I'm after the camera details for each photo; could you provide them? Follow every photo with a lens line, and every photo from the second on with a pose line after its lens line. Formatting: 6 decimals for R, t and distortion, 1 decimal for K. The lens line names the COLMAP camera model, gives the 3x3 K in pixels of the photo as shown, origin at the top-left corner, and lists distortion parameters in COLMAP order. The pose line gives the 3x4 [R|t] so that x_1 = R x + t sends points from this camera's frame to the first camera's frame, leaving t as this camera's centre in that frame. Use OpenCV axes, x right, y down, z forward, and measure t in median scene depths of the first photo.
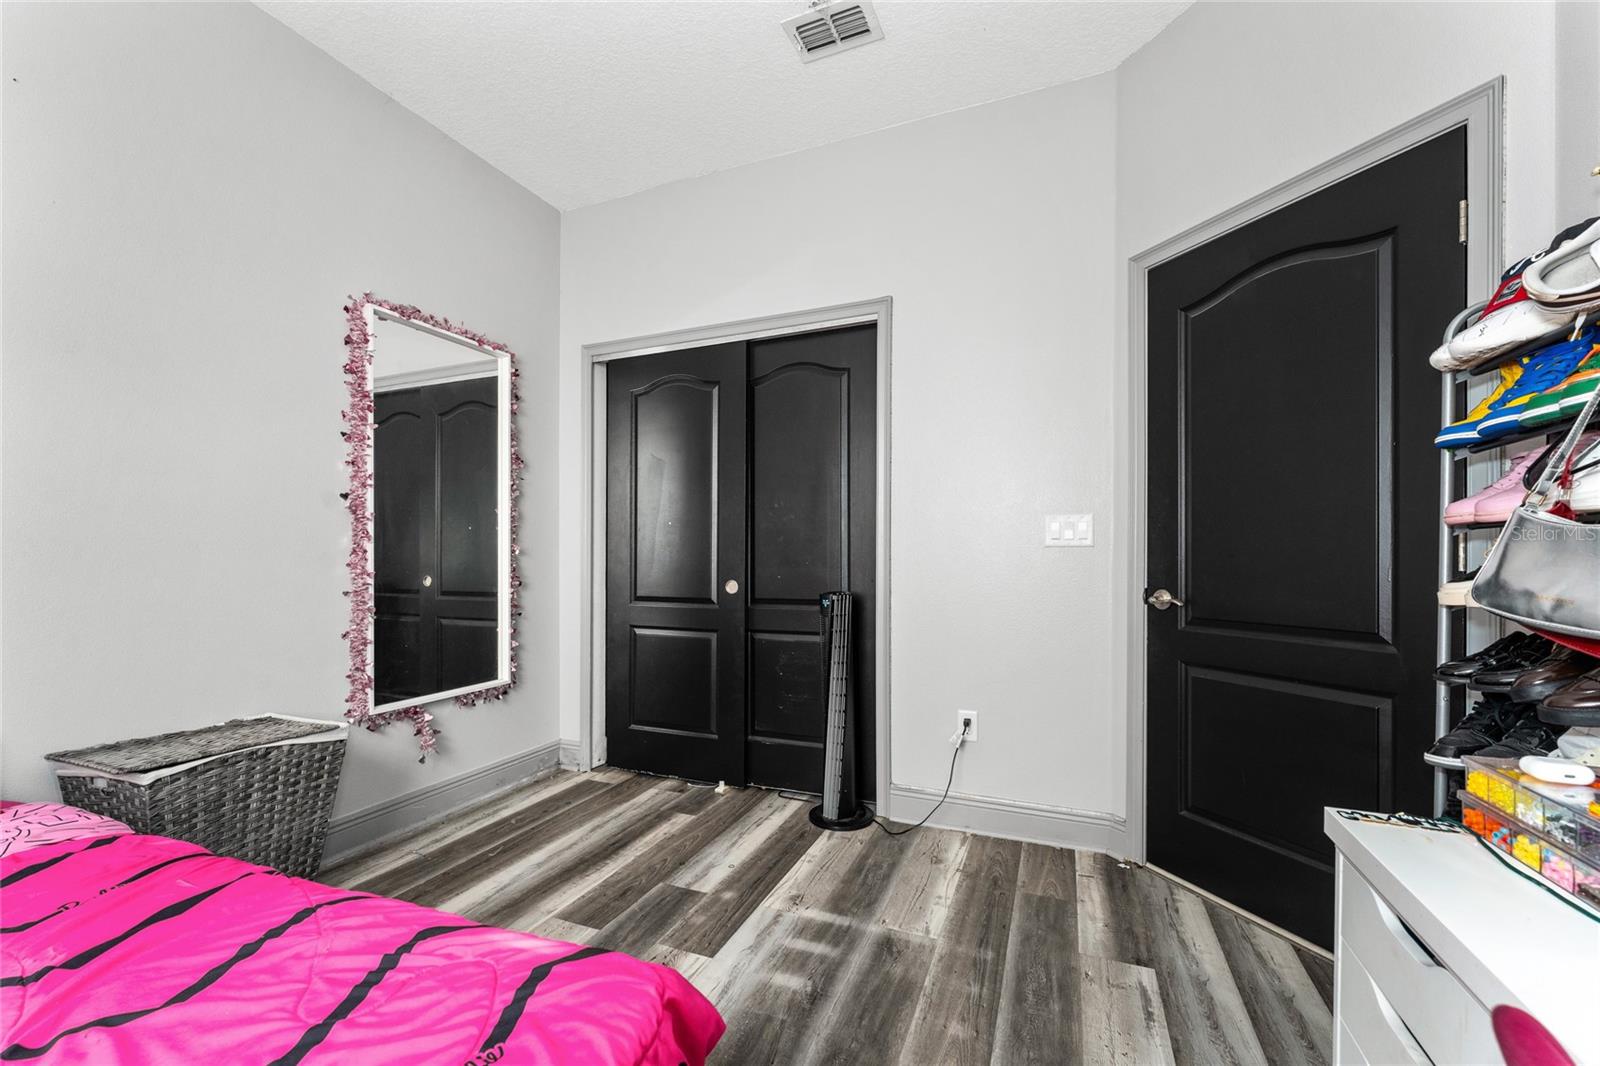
lens RADIAL K [[640.6, 0, 800.0], [0, 640.6, 533.0], [0, 0, 1]] dist [0.000933, 0.000116]
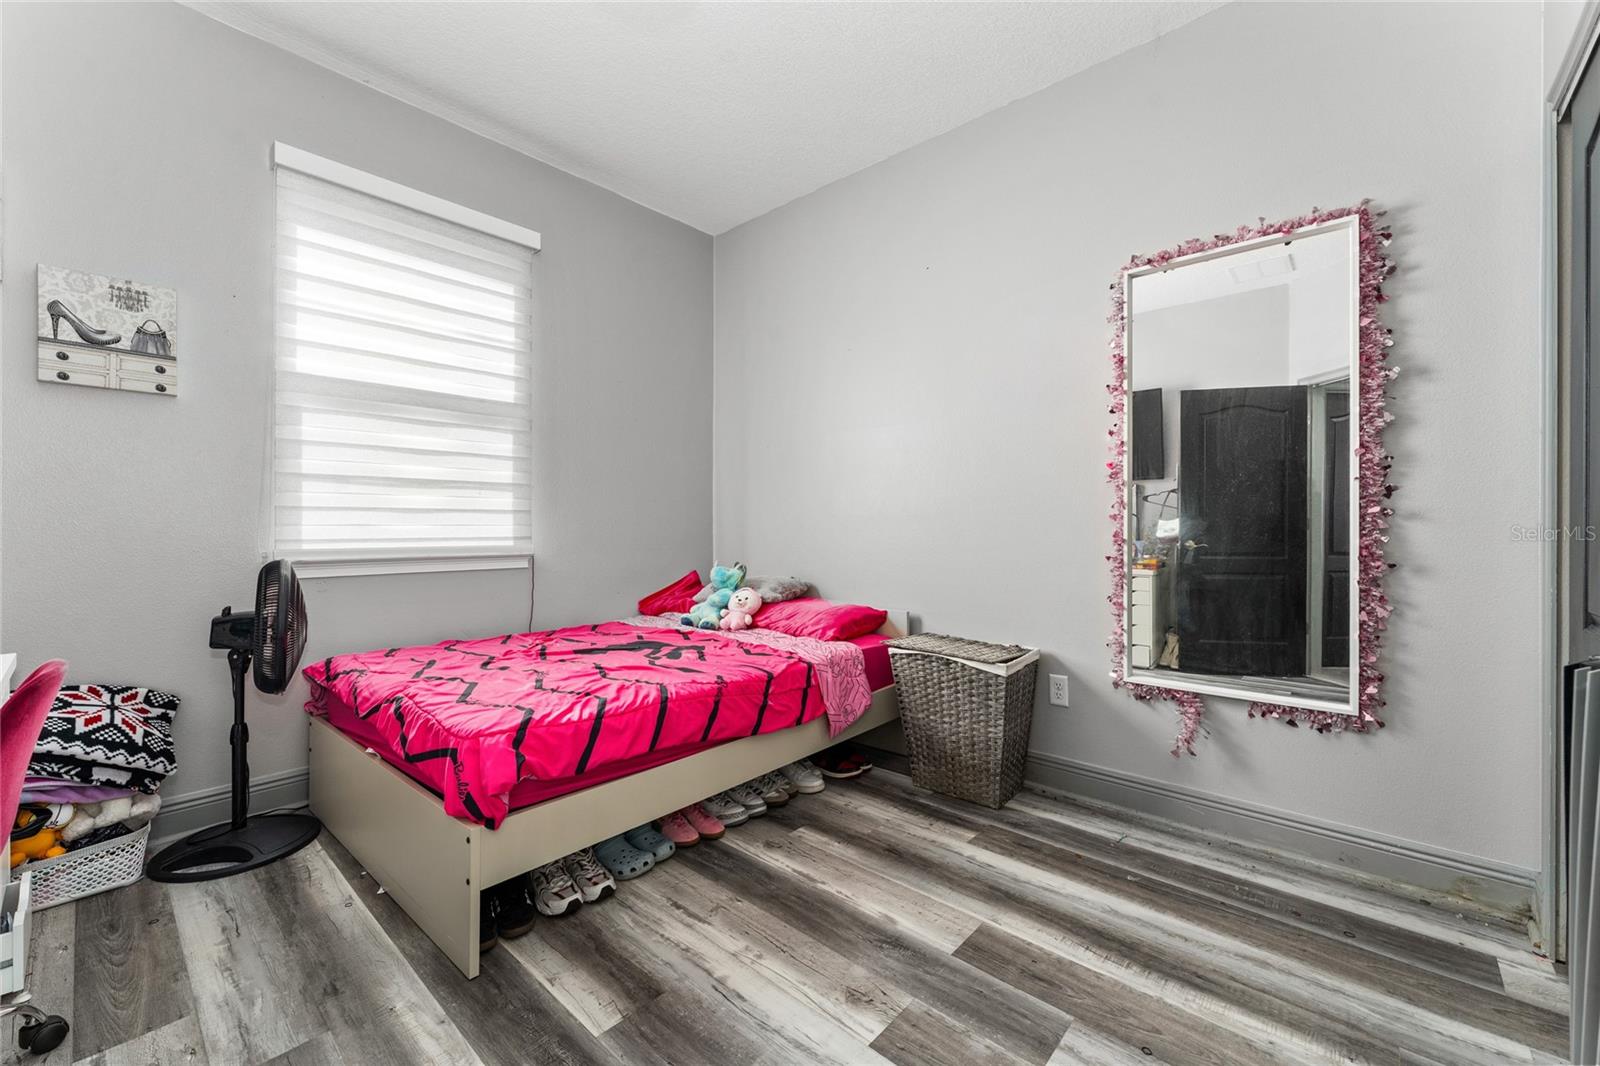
lens RADIAL K [[643.9, 0, 803.7], [0, 643.9, 517.8], [0, 0, 1]] dist [-0.000150, 0.000109]
pose [[-0.320369, -0.009464, -0.947246, 0.433845], [0.030640, 0.999323, -0.020347, 0.033248], [0.946797, -0.035542, -0.319862, 0.836399]]
